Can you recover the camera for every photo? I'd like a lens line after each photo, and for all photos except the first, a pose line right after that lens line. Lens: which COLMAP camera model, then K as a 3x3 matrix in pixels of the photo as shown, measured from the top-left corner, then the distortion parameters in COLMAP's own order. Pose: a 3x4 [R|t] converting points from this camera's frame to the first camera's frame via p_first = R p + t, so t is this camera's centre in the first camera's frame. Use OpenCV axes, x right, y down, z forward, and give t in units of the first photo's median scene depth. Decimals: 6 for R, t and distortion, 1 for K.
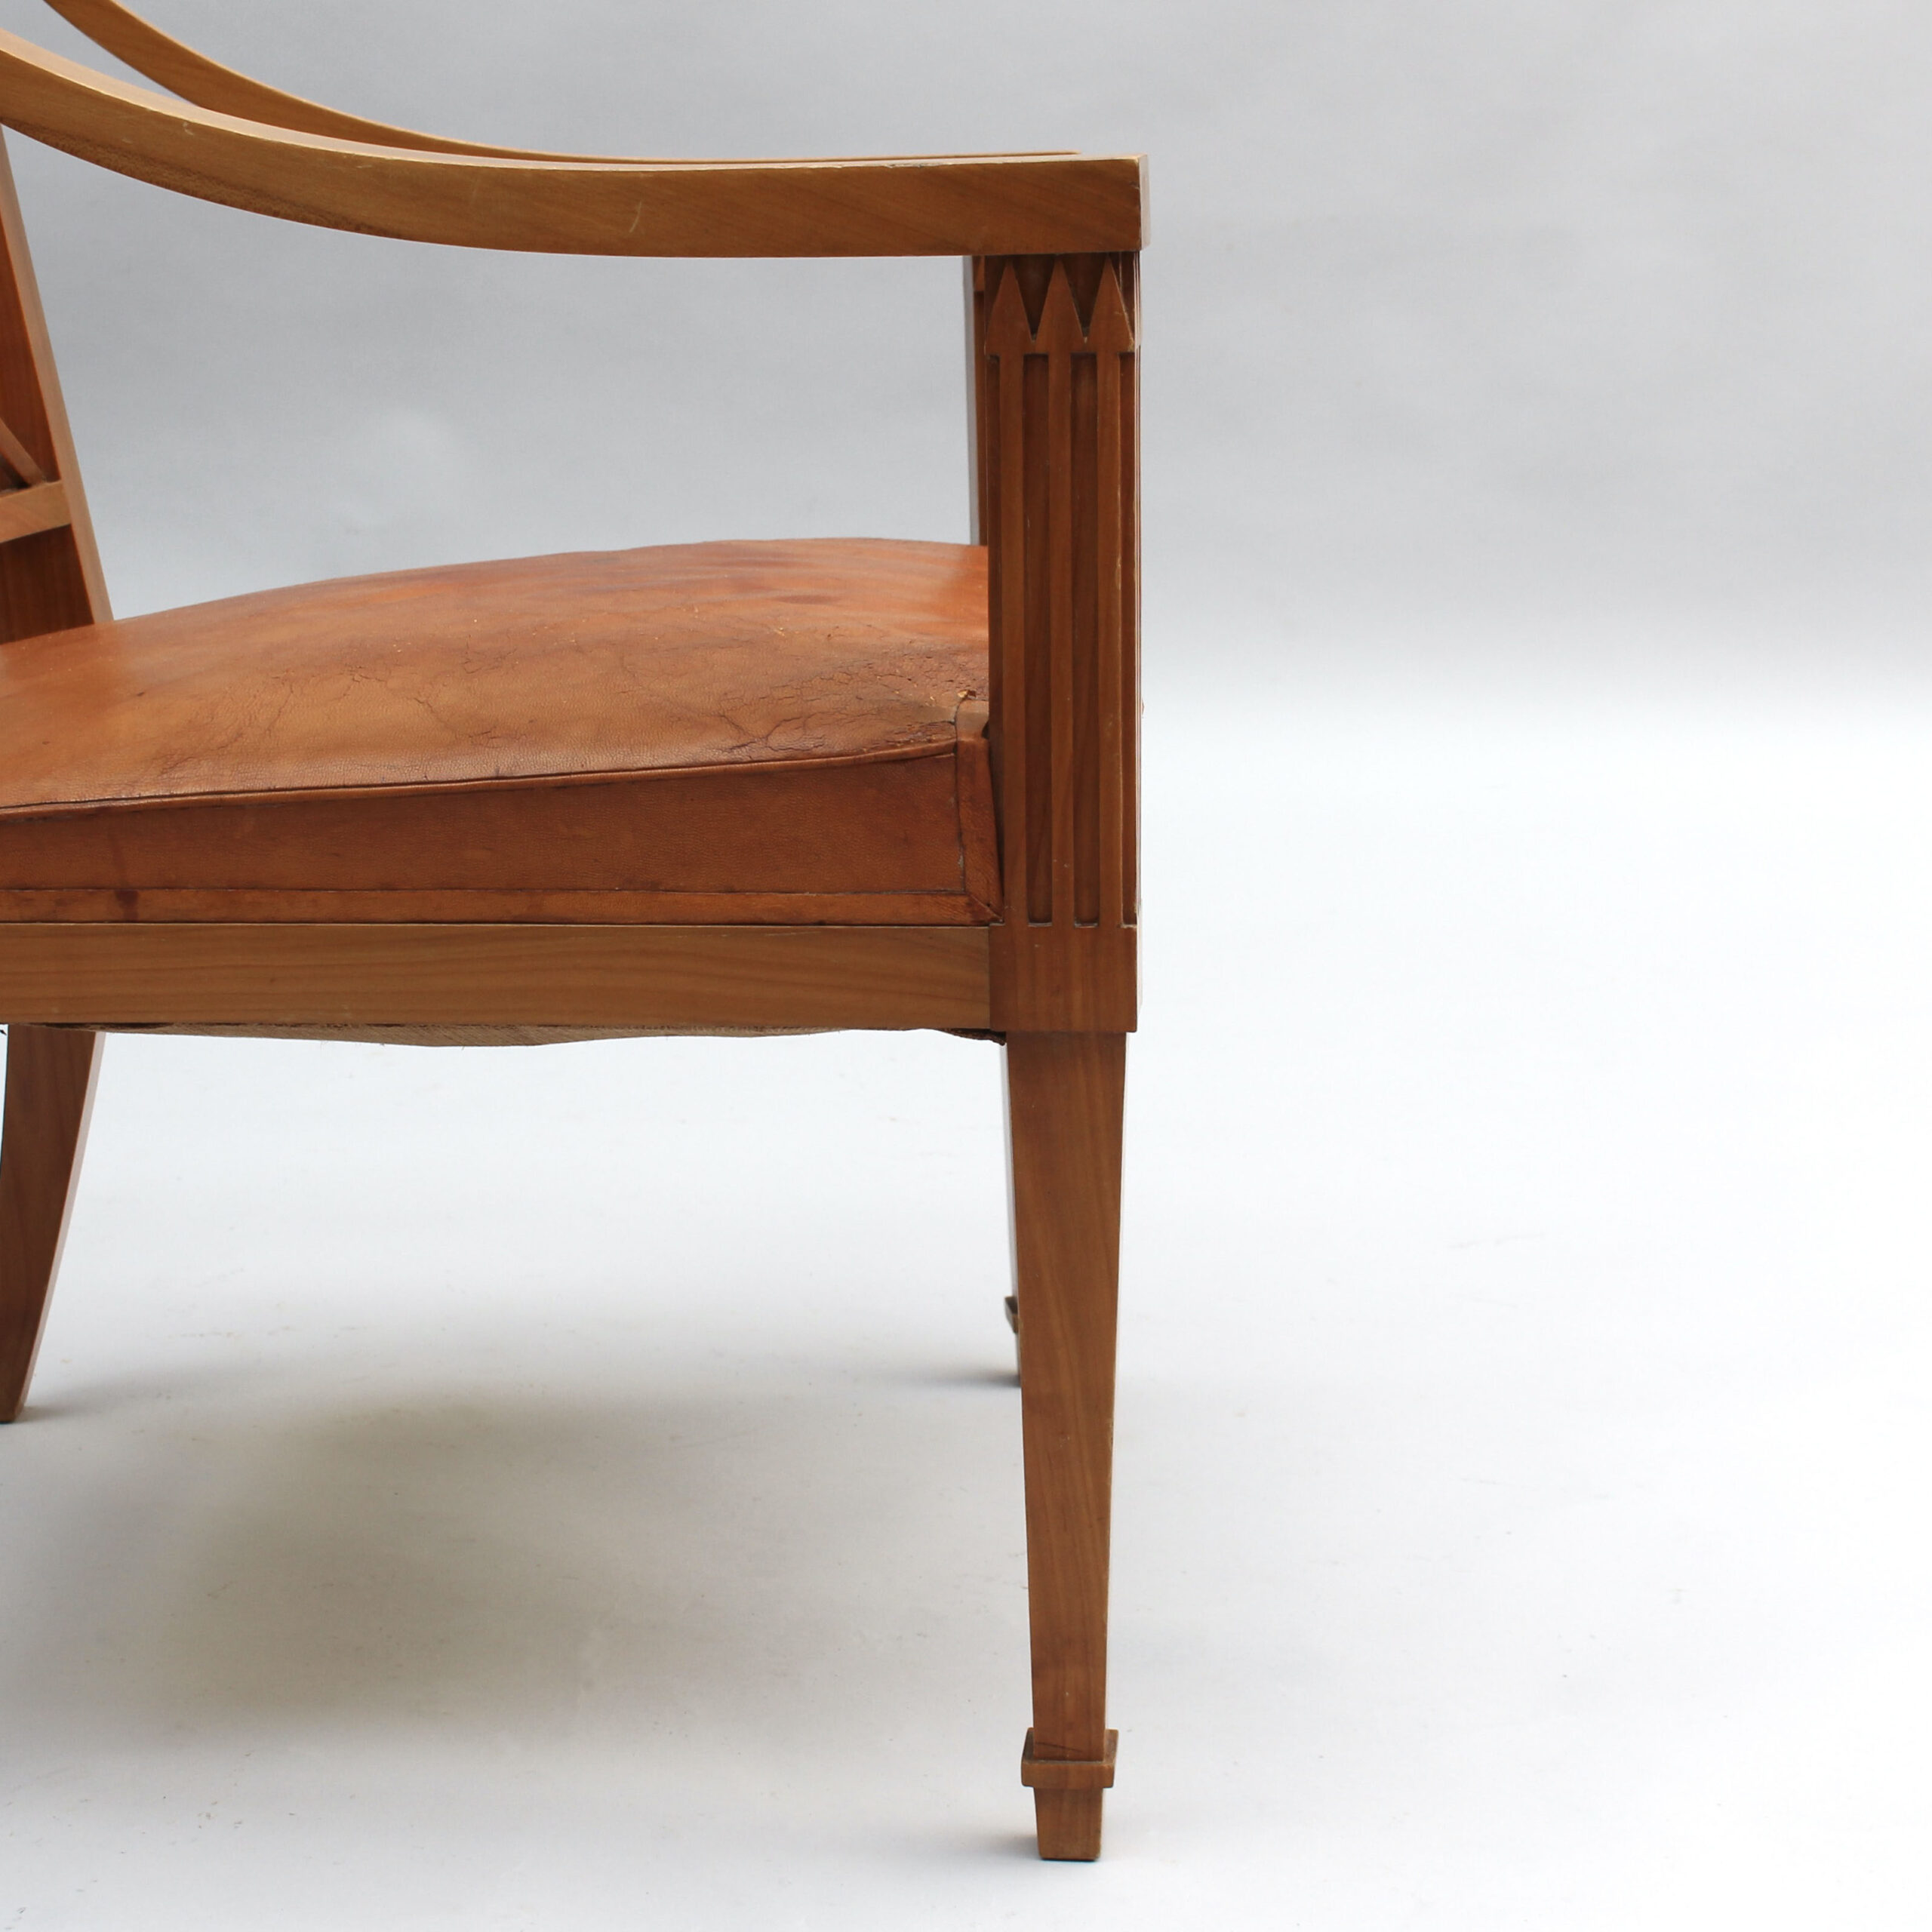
lens RADIAL K [[3901.6, 0, 1010.1], [0, 3901.6, 1124.2], [0, 0, 1]] dist [-0.124481, 0.141905]
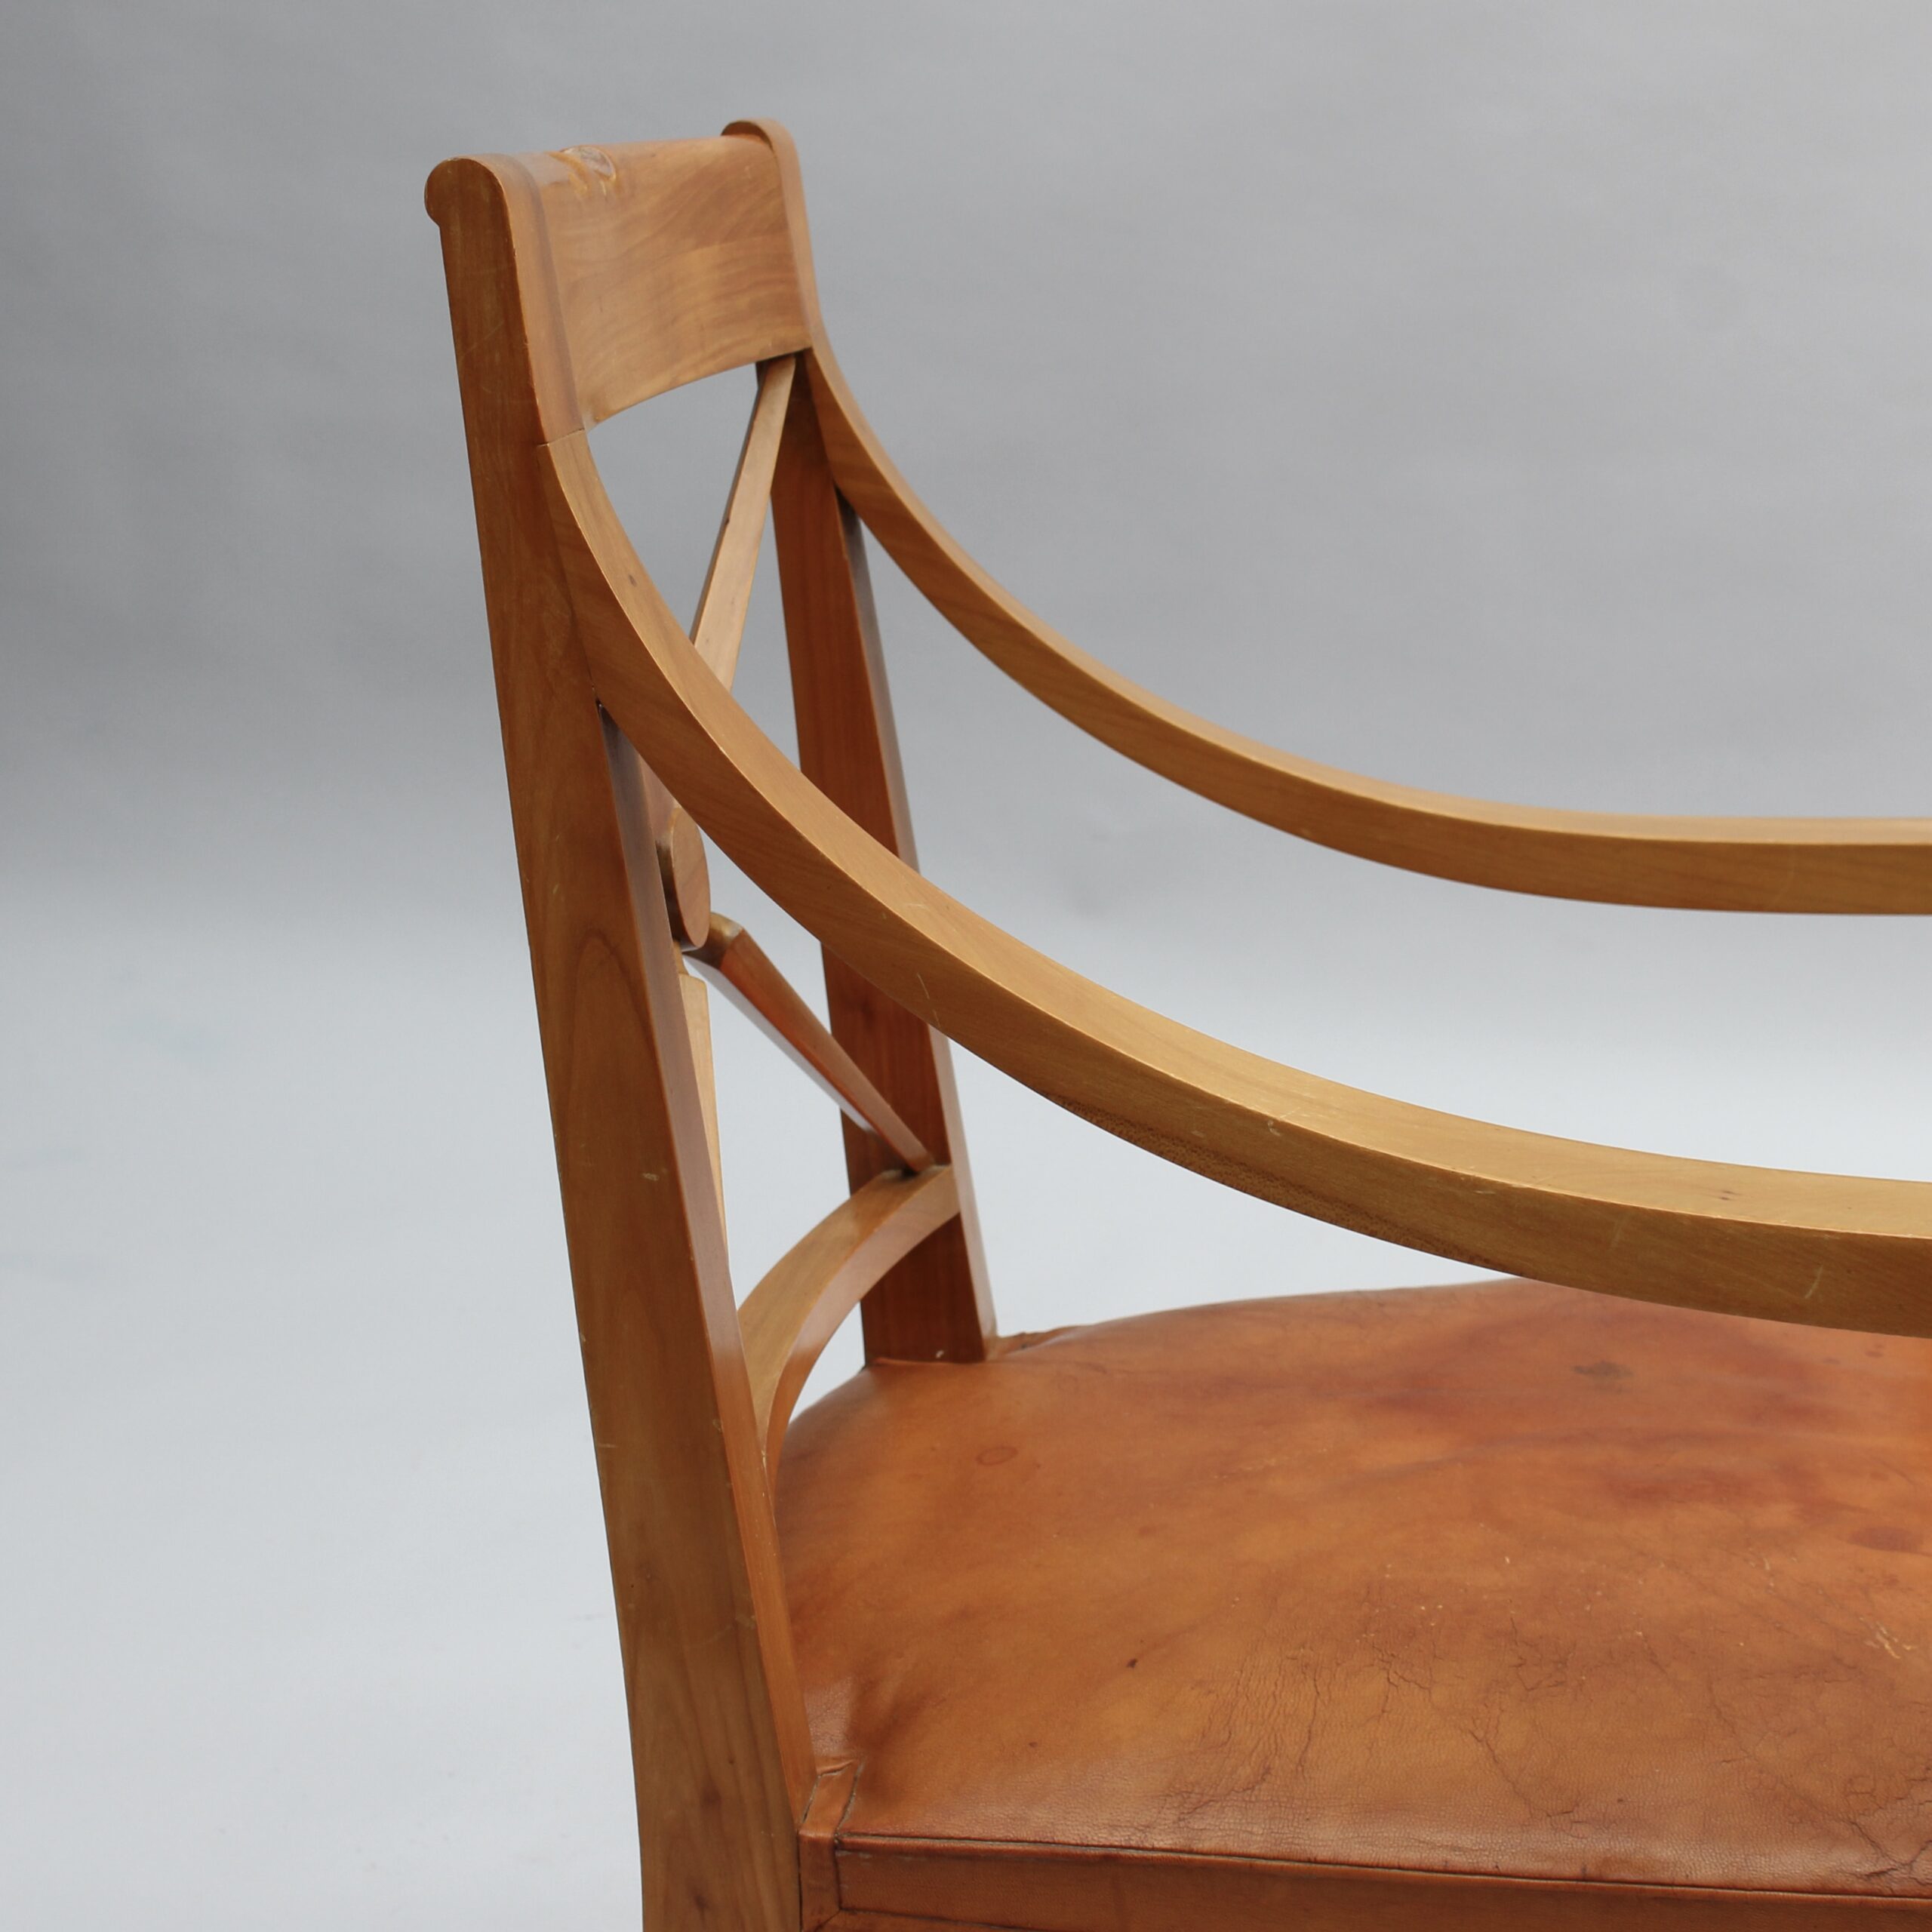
lens RADIAL K [[3901.6, 0, 1010.1], [0, 3901.6, 1124.2], [0, 0, 1]] dist [-0.124481, 0.141905]
pose [[0.990637, 0.055986, -0.124517, -0.159415], [-0.050756, 0.997706, 0.044788, -0.284683], [0.126739, -0.038049, 0.991206, 0.149704]]
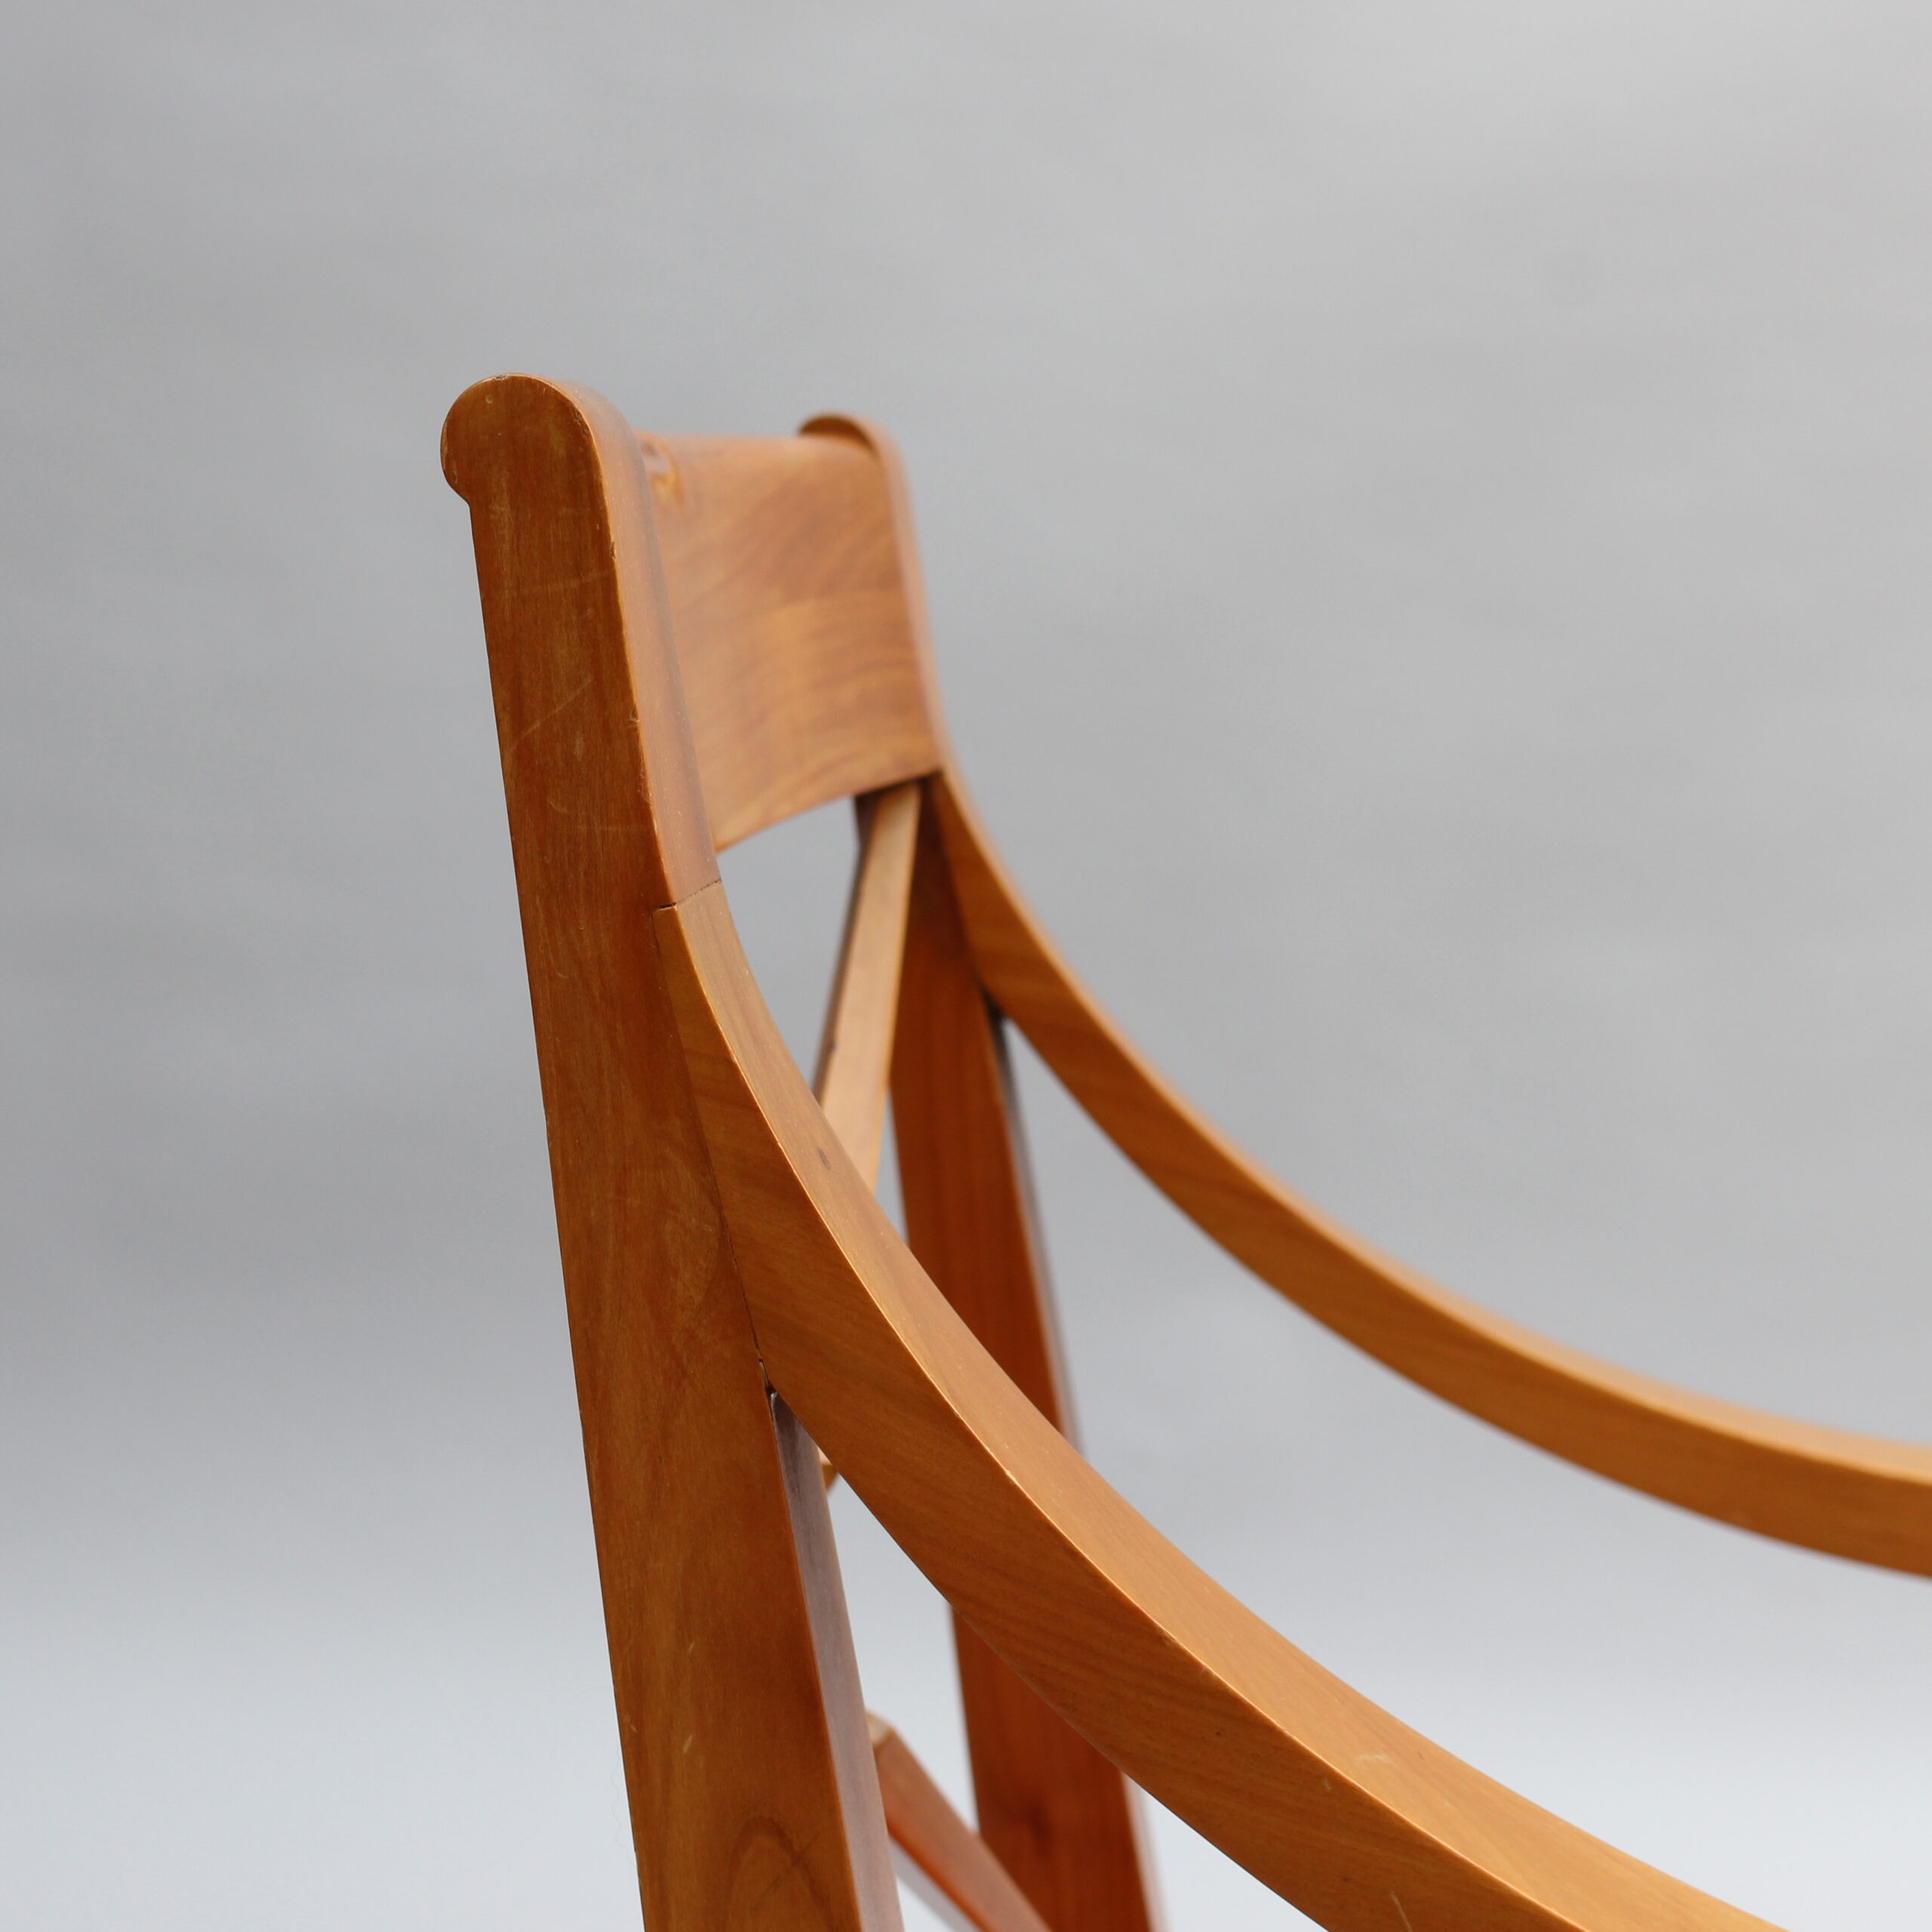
lens RADIAL K [[4508.4, 0, 1031.9], [0, 4508.4, 1000.1], [0, 0, 1]] dist [-0.068339, 0.358008]
pose [[0.996524, 0.014837, -0.081971, -0.284458], [-0.024555, 0.992608, -0.118854, -0.316822], [0.079602, 0.120453, 0.989522, 0.459046]]
